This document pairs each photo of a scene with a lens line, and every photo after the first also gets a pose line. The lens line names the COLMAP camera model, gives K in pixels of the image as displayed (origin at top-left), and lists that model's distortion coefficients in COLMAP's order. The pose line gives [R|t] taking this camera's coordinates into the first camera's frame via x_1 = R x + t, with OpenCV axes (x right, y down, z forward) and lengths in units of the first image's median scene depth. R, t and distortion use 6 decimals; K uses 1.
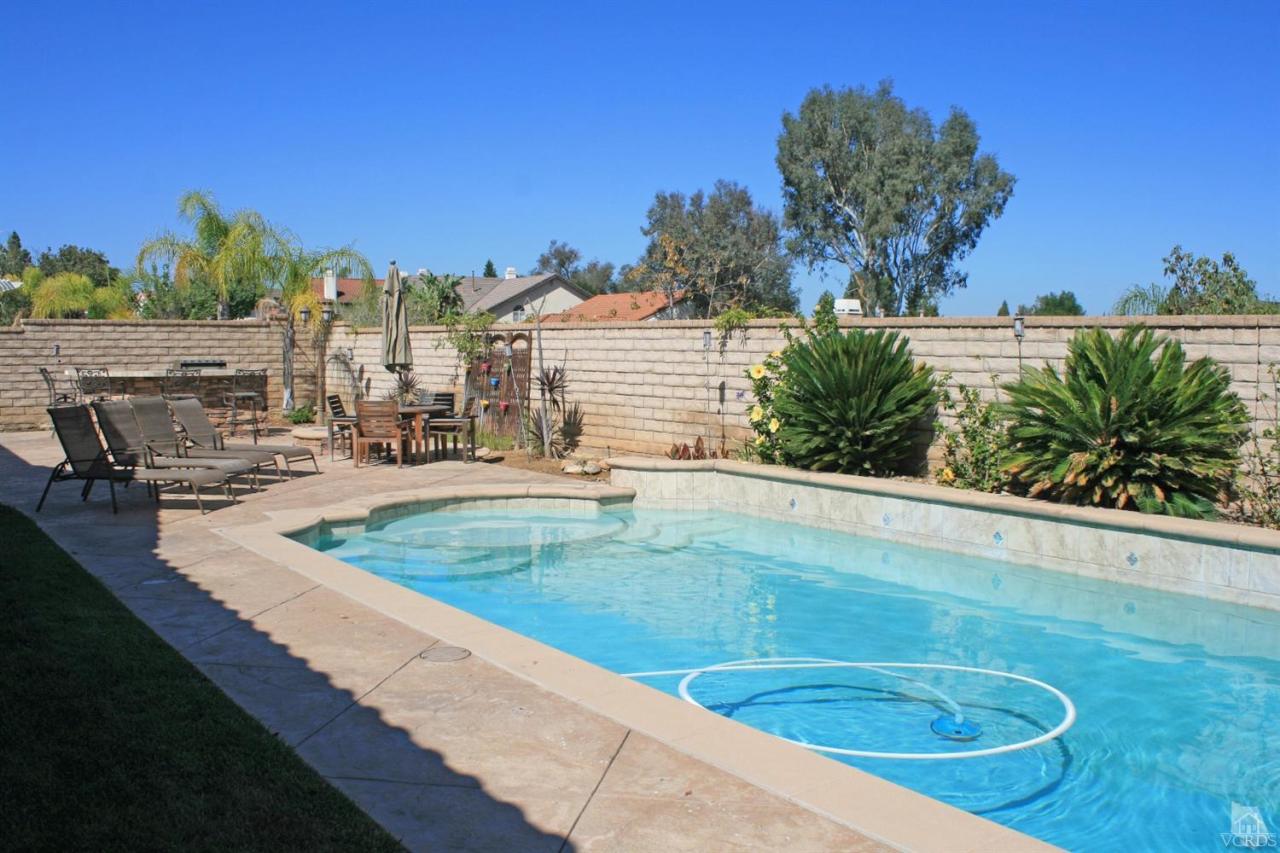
lens RADIAL K [[1162.5, 0, 639.5], [0, 1162.5, 427.5], [0, 0, 1]] dist [-0.131789, 0.000000]
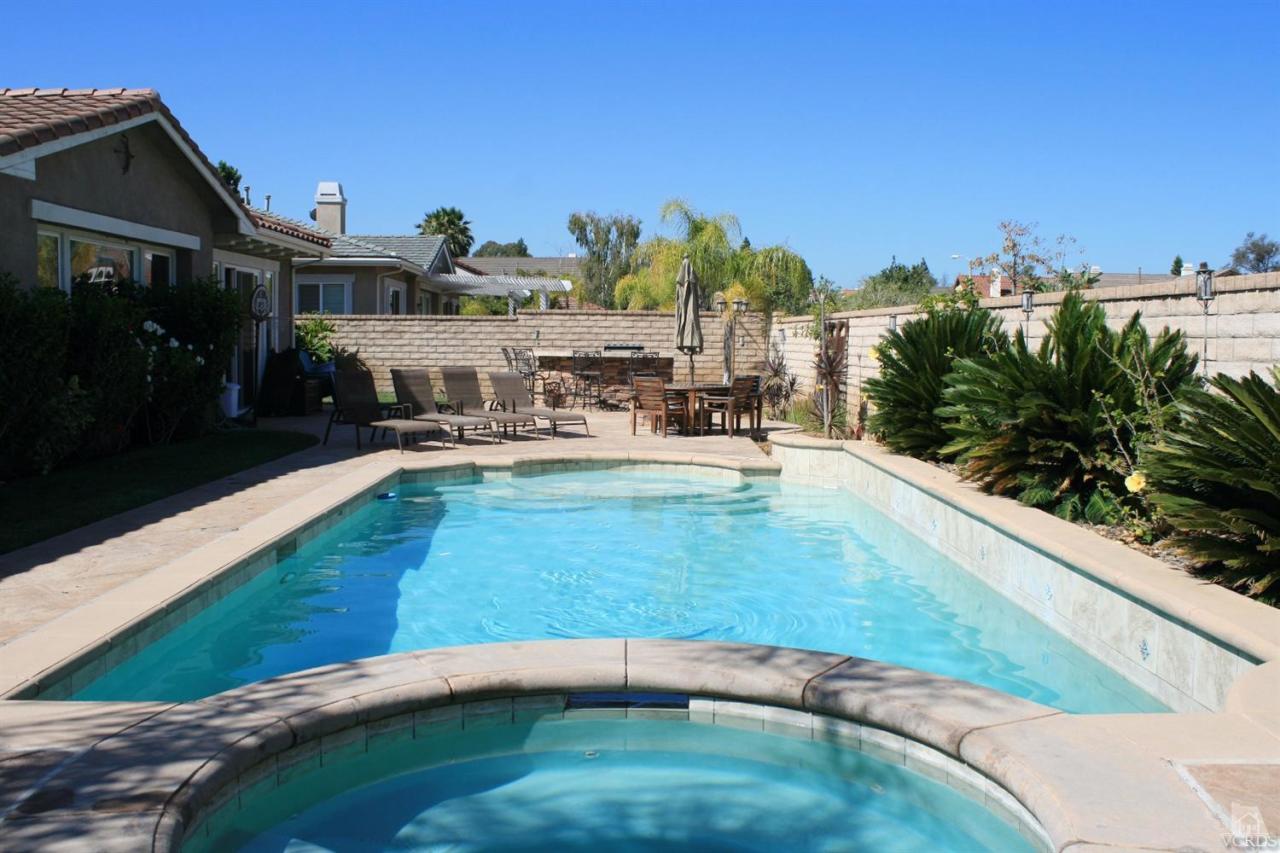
lens RADIAL K [[1162.5, 0, 640.6], [0, 1162.5, 430.5], [0, 0, 1]] dist [-0.131789, 0.000000]
pose [[0.811959, 0.051461, -0.581441, 0.392757], [-0.049170, 0.998596, 0.019717, 0.006082], [0.581640, 0.012581, 0.813349, 0.046097]]
